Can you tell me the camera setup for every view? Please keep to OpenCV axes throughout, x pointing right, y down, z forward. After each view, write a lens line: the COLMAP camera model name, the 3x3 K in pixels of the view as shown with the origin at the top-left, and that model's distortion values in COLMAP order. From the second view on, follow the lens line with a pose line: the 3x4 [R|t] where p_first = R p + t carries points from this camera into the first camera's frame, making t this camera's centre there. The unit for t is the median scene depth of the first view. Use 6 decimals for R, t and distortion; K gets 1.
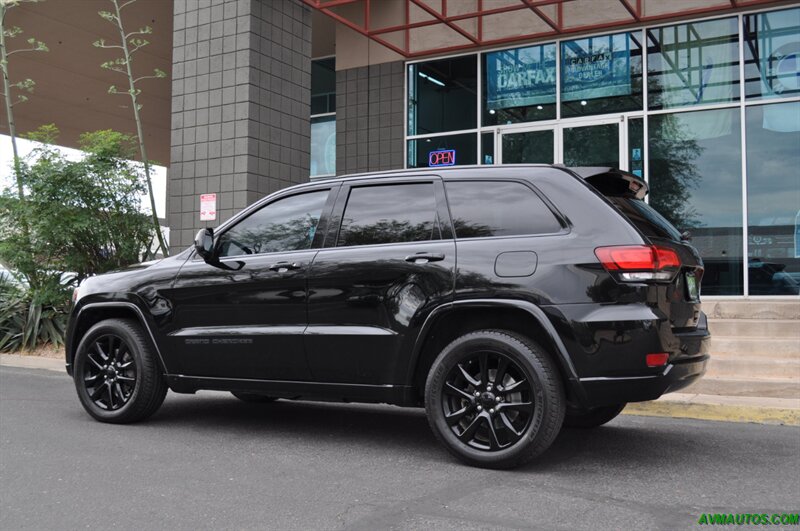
lens RADIAL K [[845.0, 0, 399.6], [0, 845.0, 251.1], [0, 0, 1]] dist [-0.066217, 0.000000]
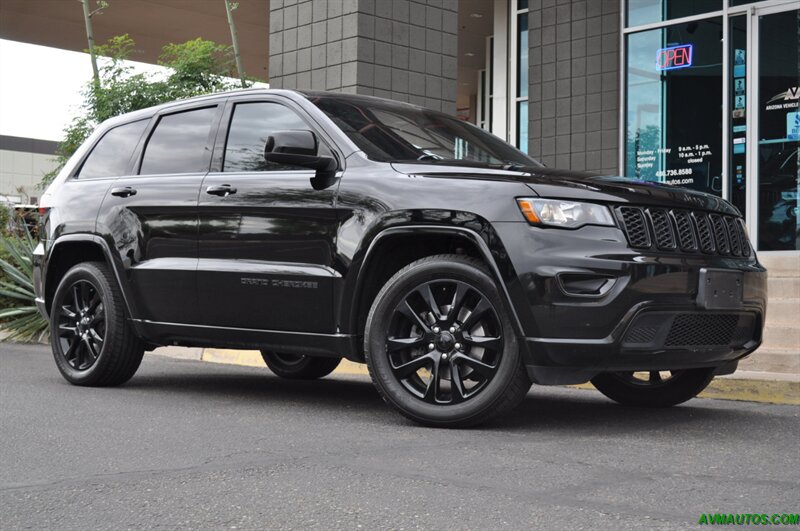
lens RADIAL K [[1256.0, 0, 396.6], [0, 1256.0, 264.2], [0, 0, 1]] dist [-0.006749, 0.000000]
pose [[0.956601, -0.004395, -0.291366, 0.157106], [0.012448, 0.999590, 0.025792, 0.032497], [0.291134, -0.028300, 0.956264, -0.041443]]
